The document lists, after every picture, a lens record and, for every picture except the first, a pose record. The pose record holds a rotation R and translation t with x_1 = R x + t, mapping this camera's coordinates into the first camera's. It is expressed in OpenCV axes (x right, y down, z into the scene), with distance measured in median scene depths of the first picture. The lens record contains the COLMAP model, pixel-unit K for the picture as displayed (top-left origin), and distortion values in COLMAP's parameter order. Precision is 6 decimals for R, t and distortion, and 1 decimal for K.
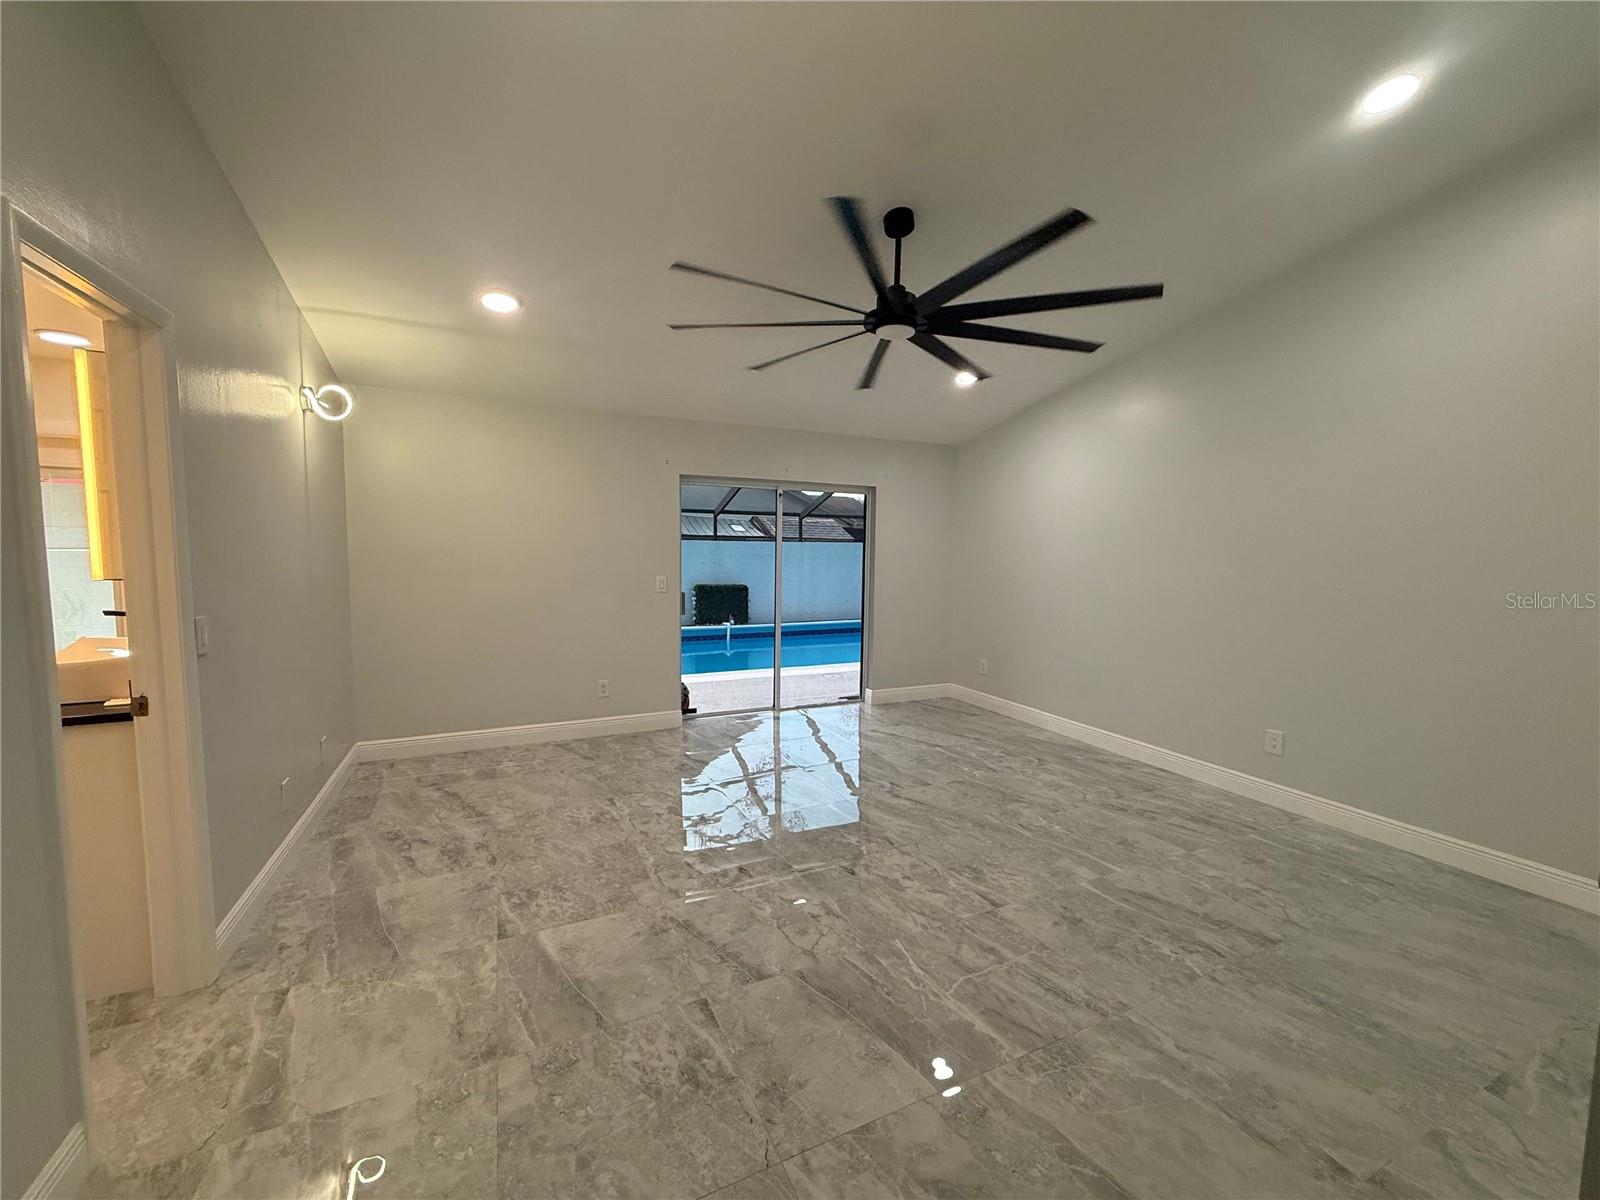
lens RADIAL K [[632.1, 0, 802.6], [0, 632.1, 624.5], [0, 0, 1]] dist [0.000352, 0.000082]
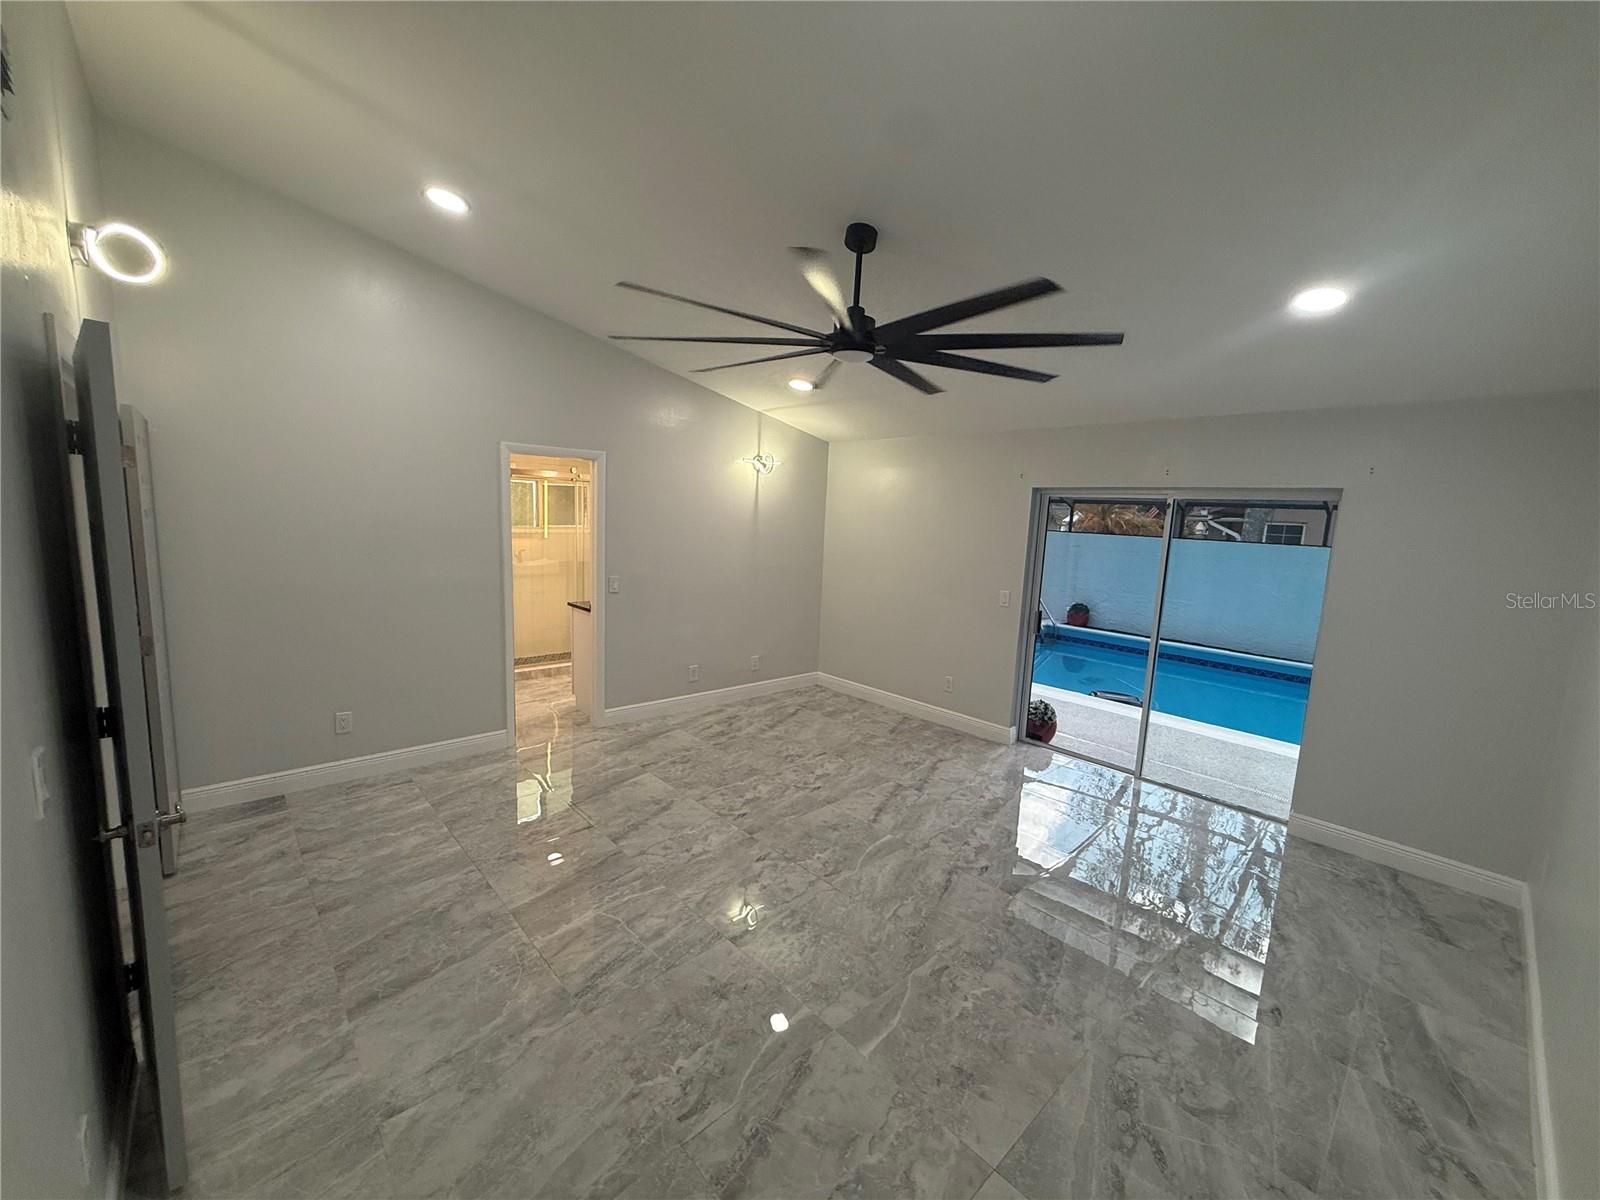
lens RADIAL K [[636.0, 0, 798.3], [0, 636.0, 618.0], [0, 0, 1]] dist [-0.000281, 0.000252]
pose [[0.299912, 0.155664, -0.941181, 0.993792], [-0.152988, 0.981676, 0.113611, -0.153459], [0.941620, 0.109917, 0.318231, 0.592754]]
